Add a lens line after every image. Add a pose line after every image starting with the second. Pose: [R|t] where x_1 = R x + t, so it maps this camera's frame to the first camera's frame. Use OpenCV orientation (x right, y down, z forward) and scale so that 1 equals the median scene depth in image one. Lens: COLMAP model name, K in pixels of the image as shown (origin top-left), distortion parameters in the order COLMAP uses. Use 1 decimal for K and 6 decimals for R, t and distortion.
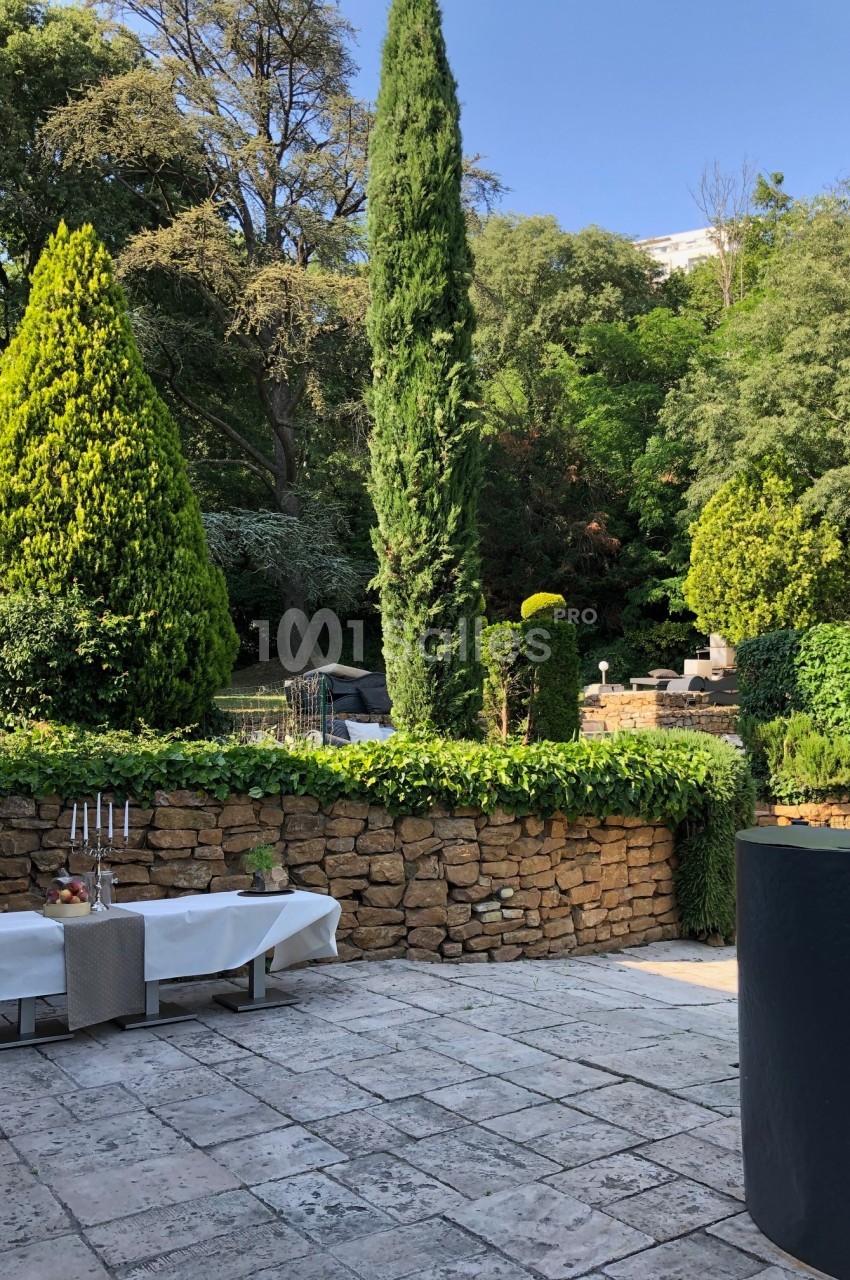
lens RADIAL K [[1065.5, 0, 428.7], [0, 1065.5, 643.7], [0, 0, 1]] dist [0.012044, -0.001762]
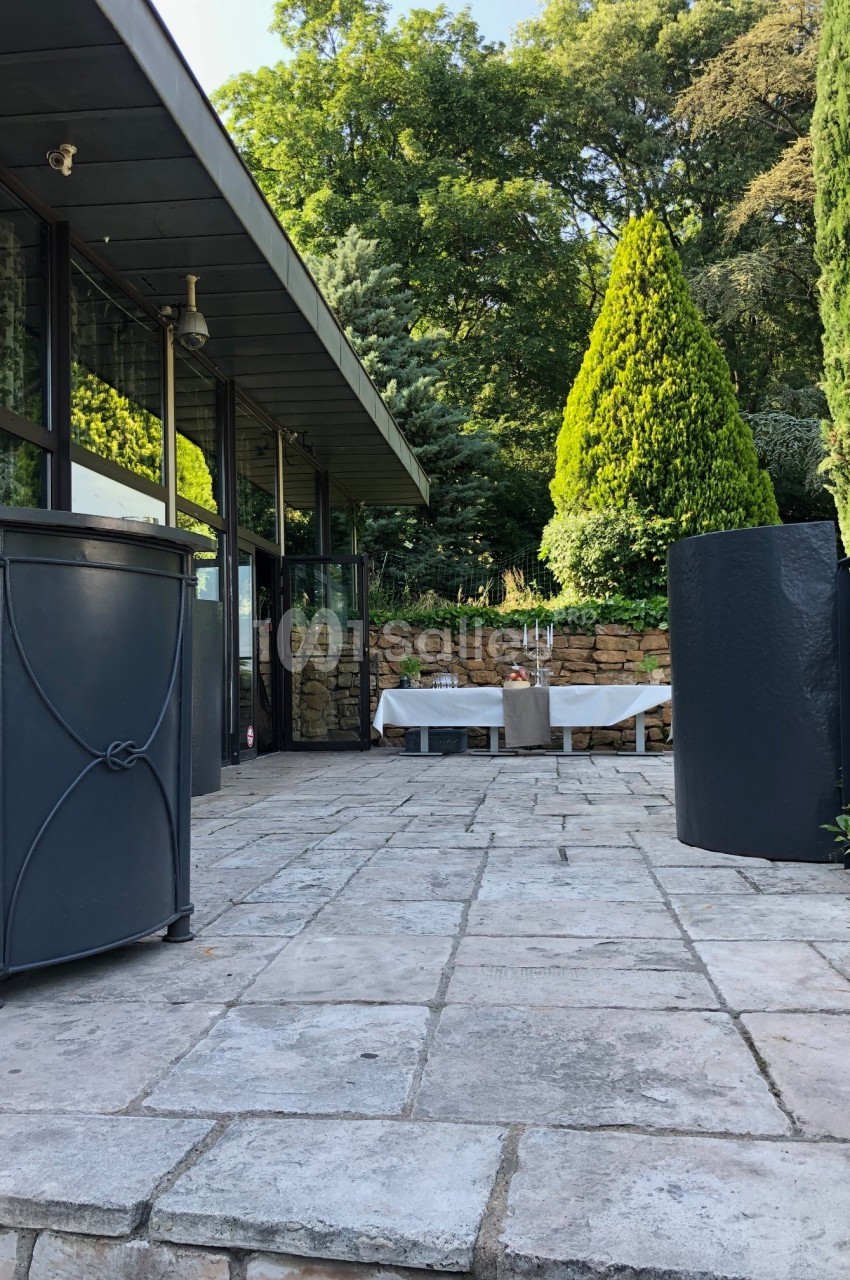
lens RADIAL K [[1065.5, 0, 428.7], [0, 1065.5, 643.7], [0, 0, 1]] dist [0.012044, -0.001762]
pose [[0.761263, -0.026508, -0.647902, 0.317074], [0.068654, 0.996843, 0.039881, 0.052036], [0.644799, -0.074841, 0.760679, -0.176437]]
